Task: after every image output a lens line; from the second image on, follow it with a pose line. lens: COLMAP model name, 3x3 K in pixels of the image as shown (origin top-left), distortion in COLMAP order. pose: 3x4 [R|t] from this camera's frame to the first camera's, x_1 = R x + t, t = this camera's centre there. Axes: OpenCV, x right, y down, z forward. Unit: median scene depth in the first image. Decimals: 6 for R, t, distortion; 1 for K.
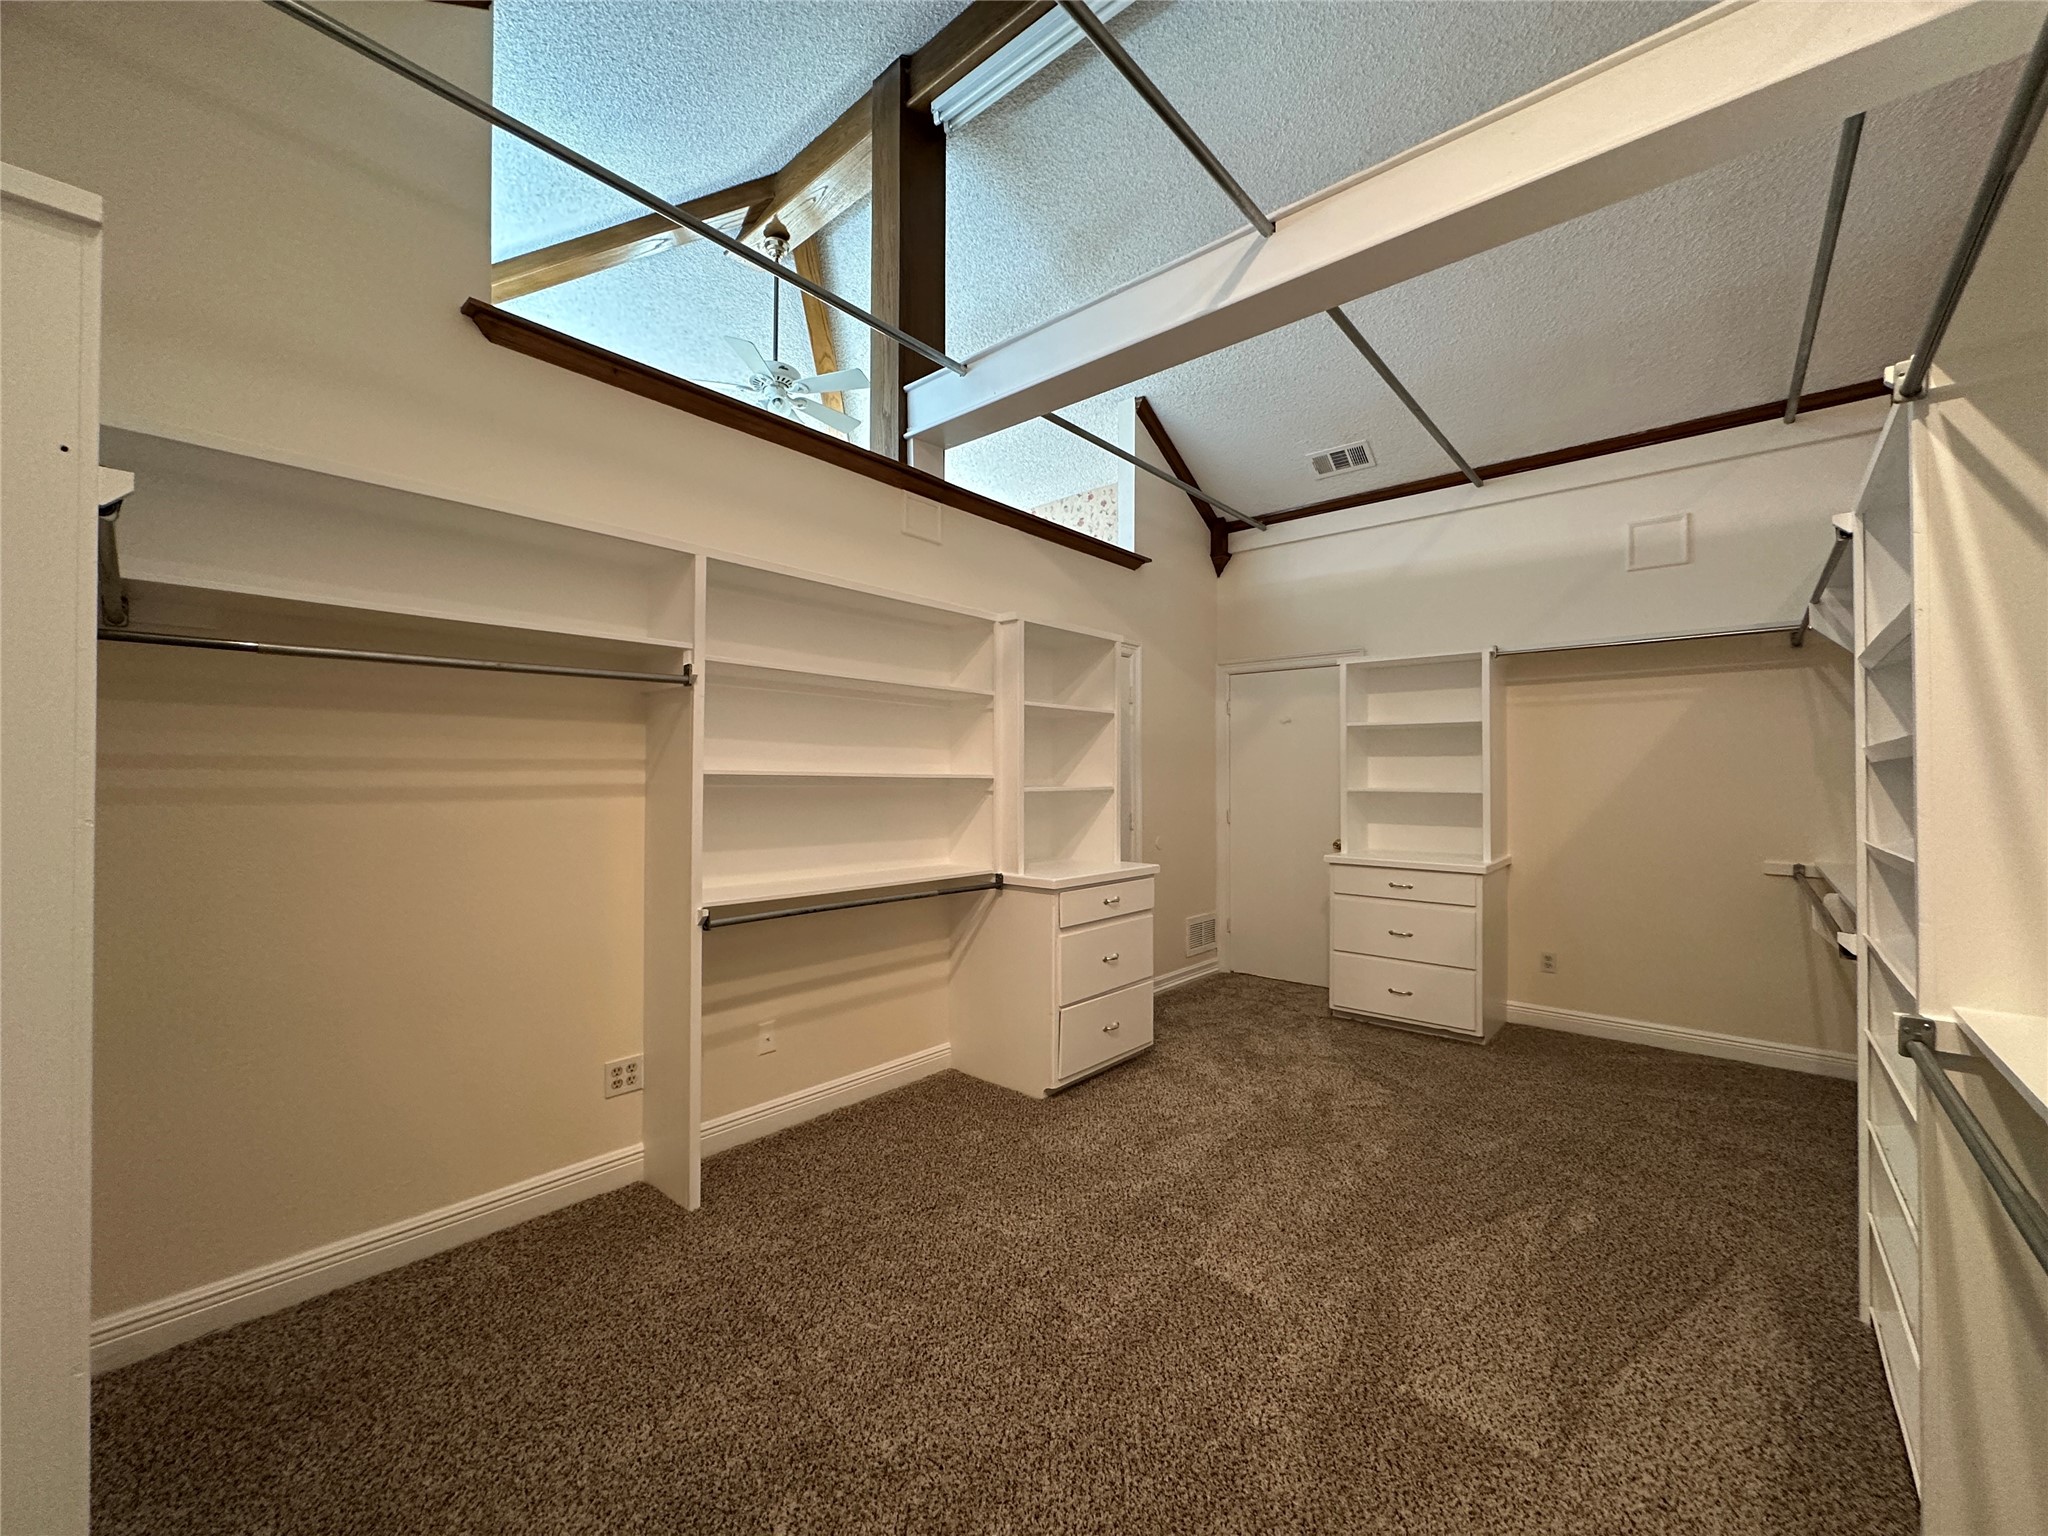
lens RADIAL K [[817.8, 0, 1024.0], [0, 817.8, 768.0], [0, 0, 1]] dist [-0.027307, 0.000123]
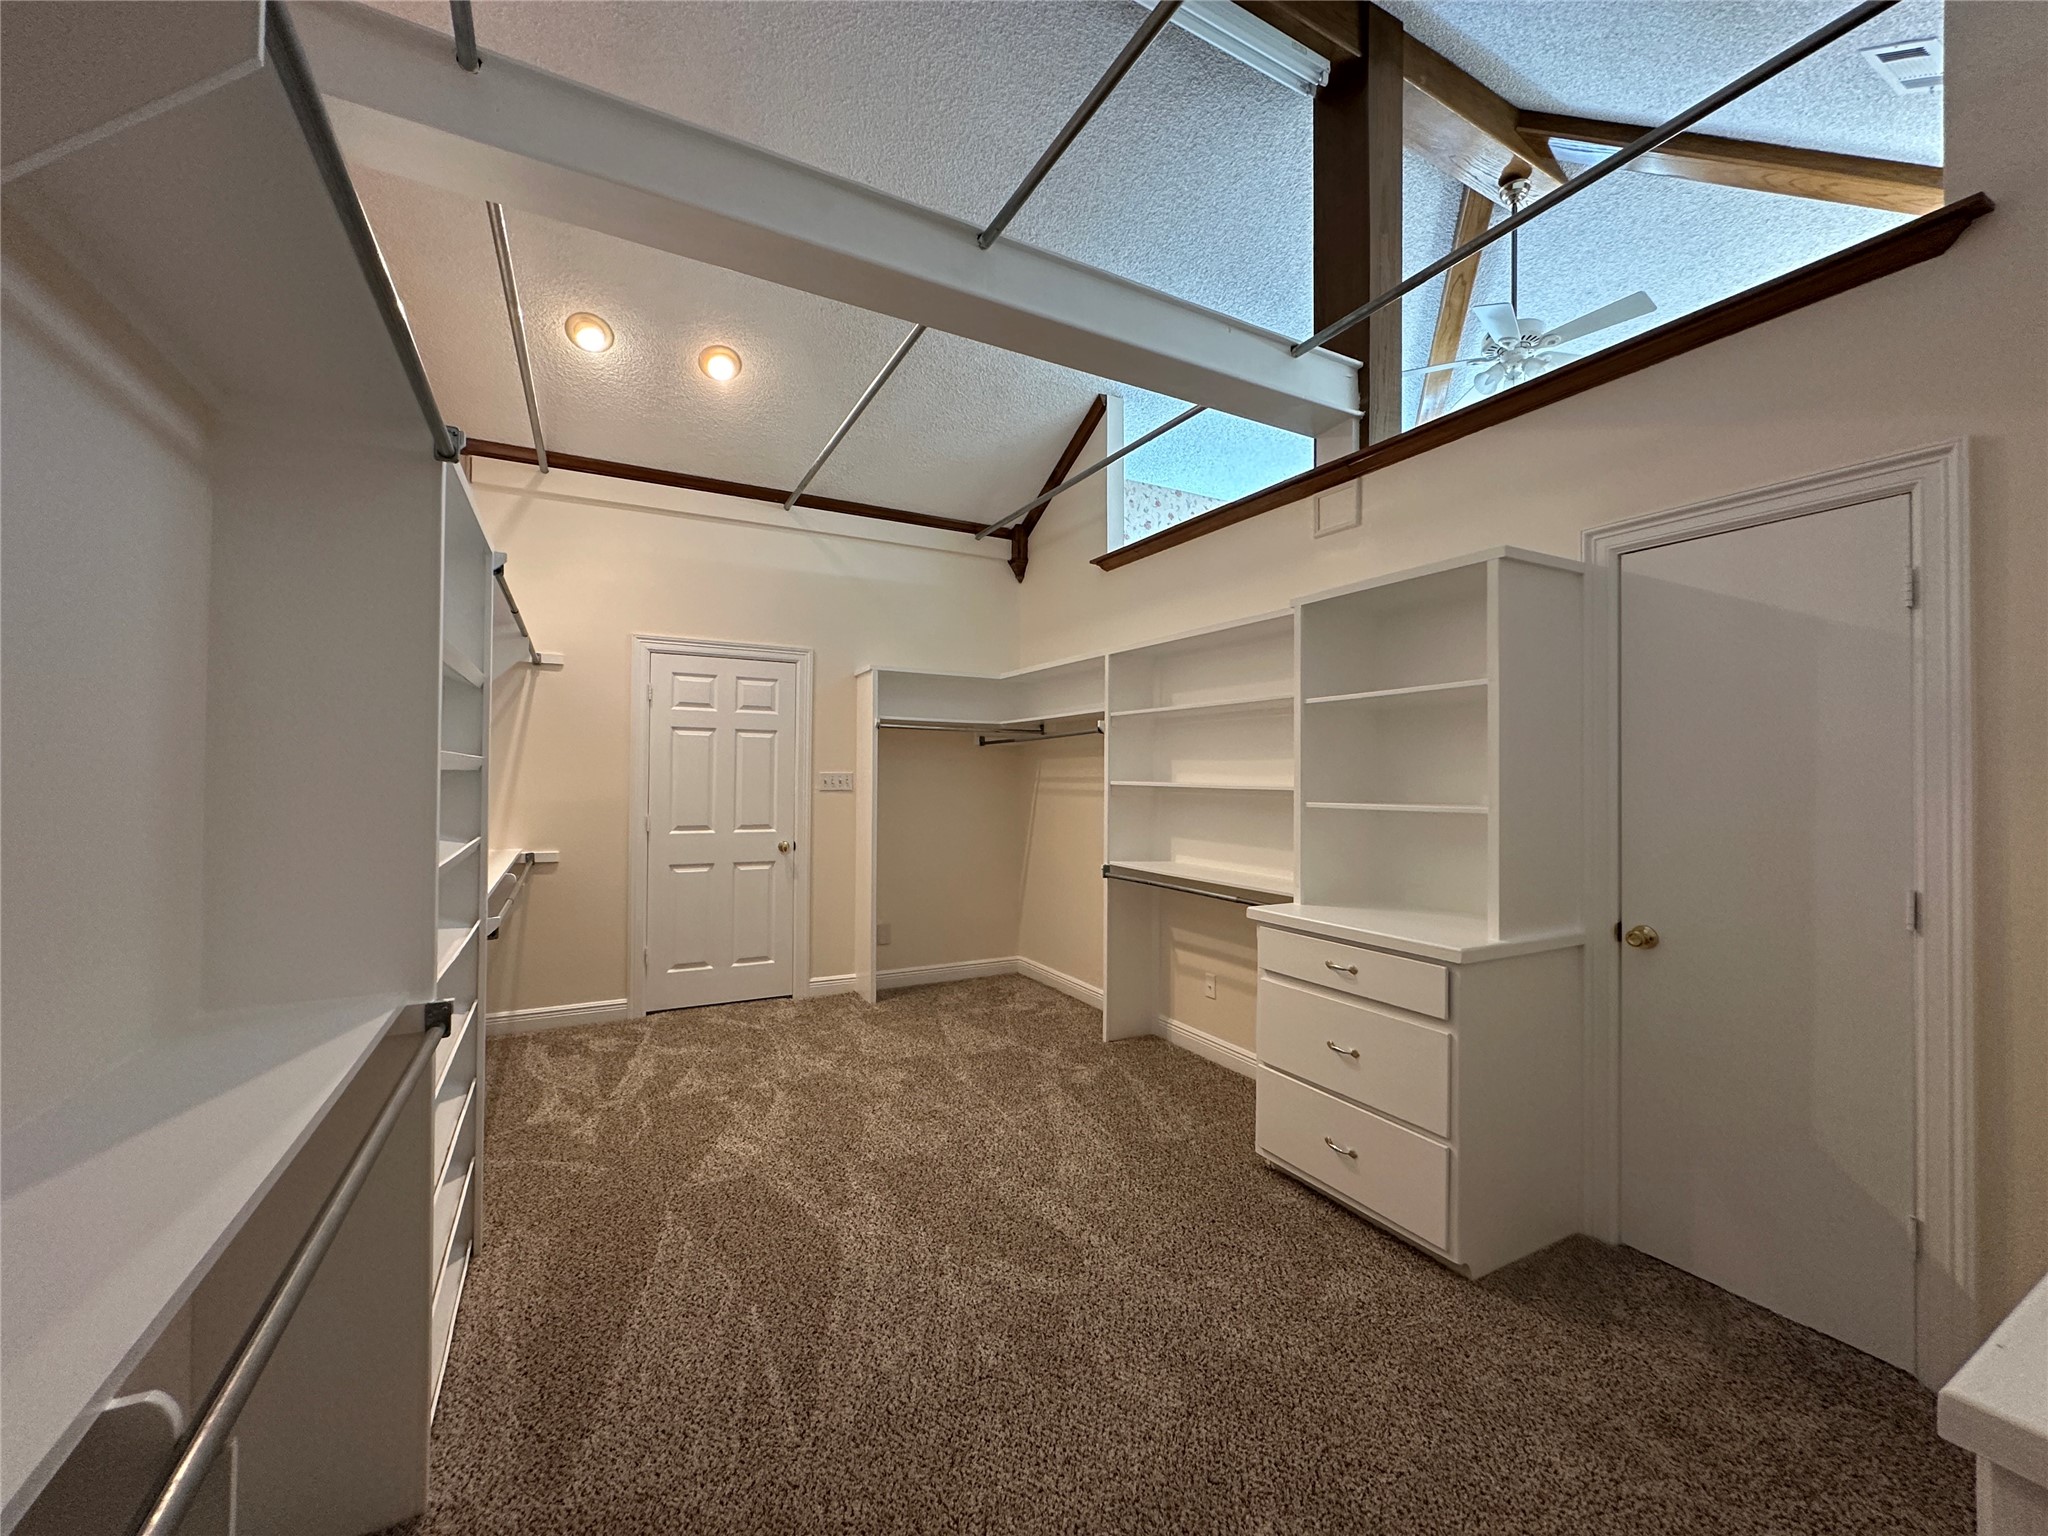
lens RADIAL K [[817.8, 0, 1024.0], [0, 817.8, 768.0], [0, 0, 1]] dist [-0.027307, 0.000123]
pose [[-0.355927, -0.022076, -0.934253, 1.499088], [-0.001011, 0.999729, -0.023238, 0.016052], [0.934513, -0.007327, -0.355853, 1.738325]]
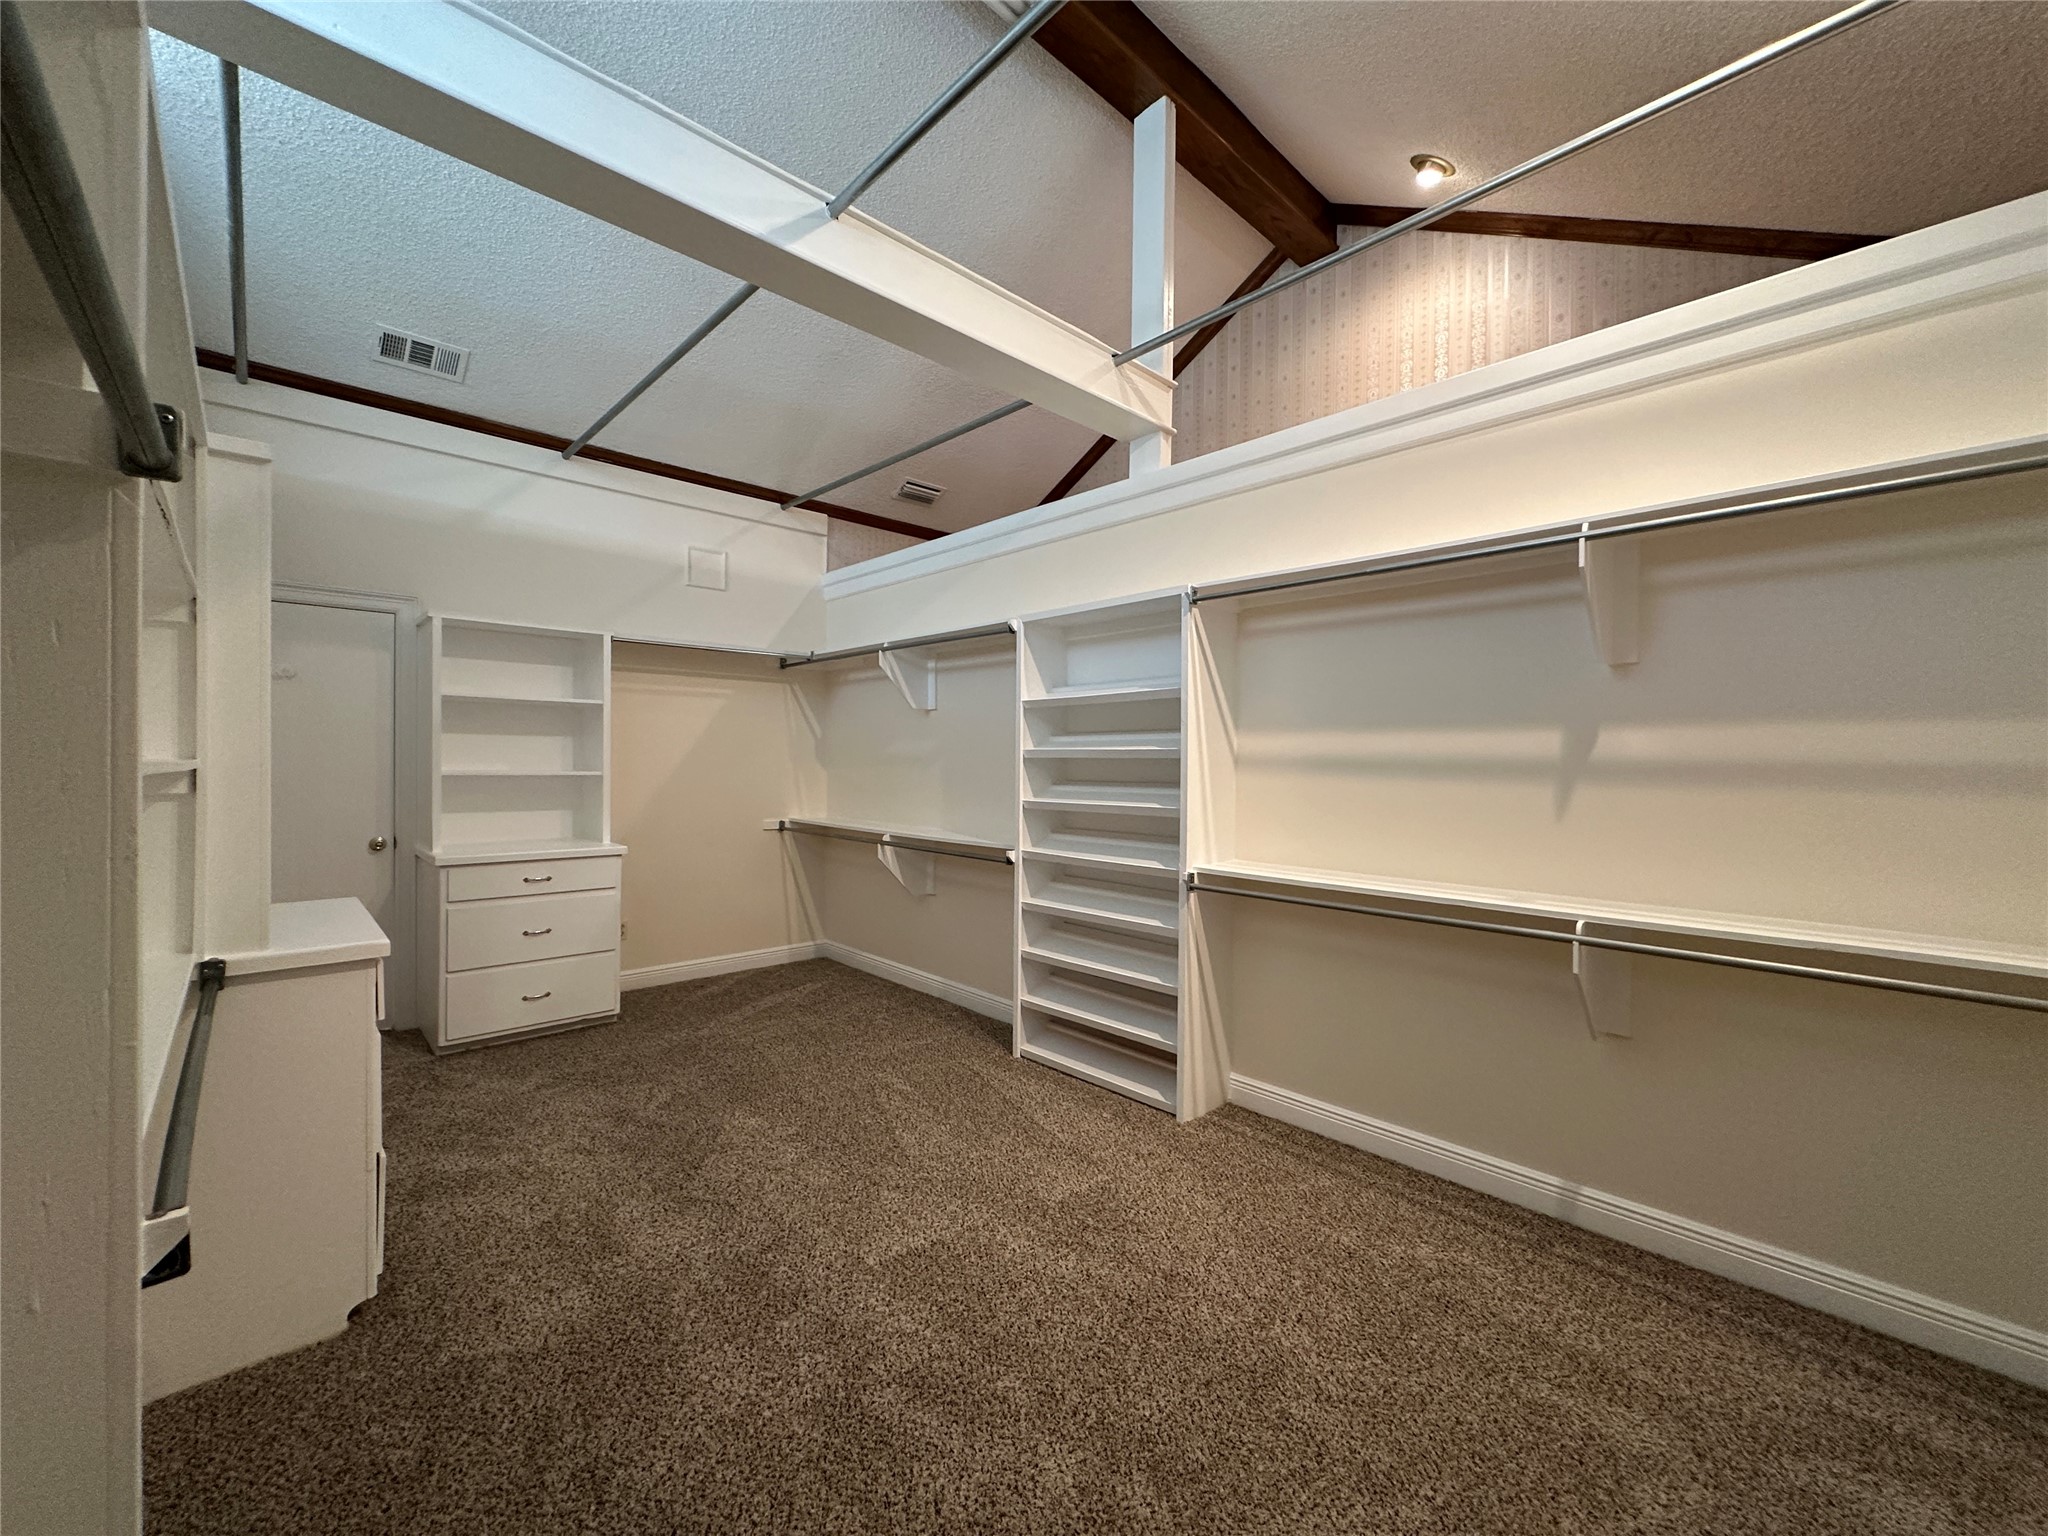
lens RADIAL K [[807.1, 0, 1022.4], [0, 807.1, 771.6], [0, 0, 1]] dist [0.000419, -0.000040]
pose [[0.092516, -0.015886, 0.995584, -0.383278], [-0.021712, 0.999603, 0.017968, -0.003175], [-0.995474, -0.023278, 0.092135, 0.383842]]
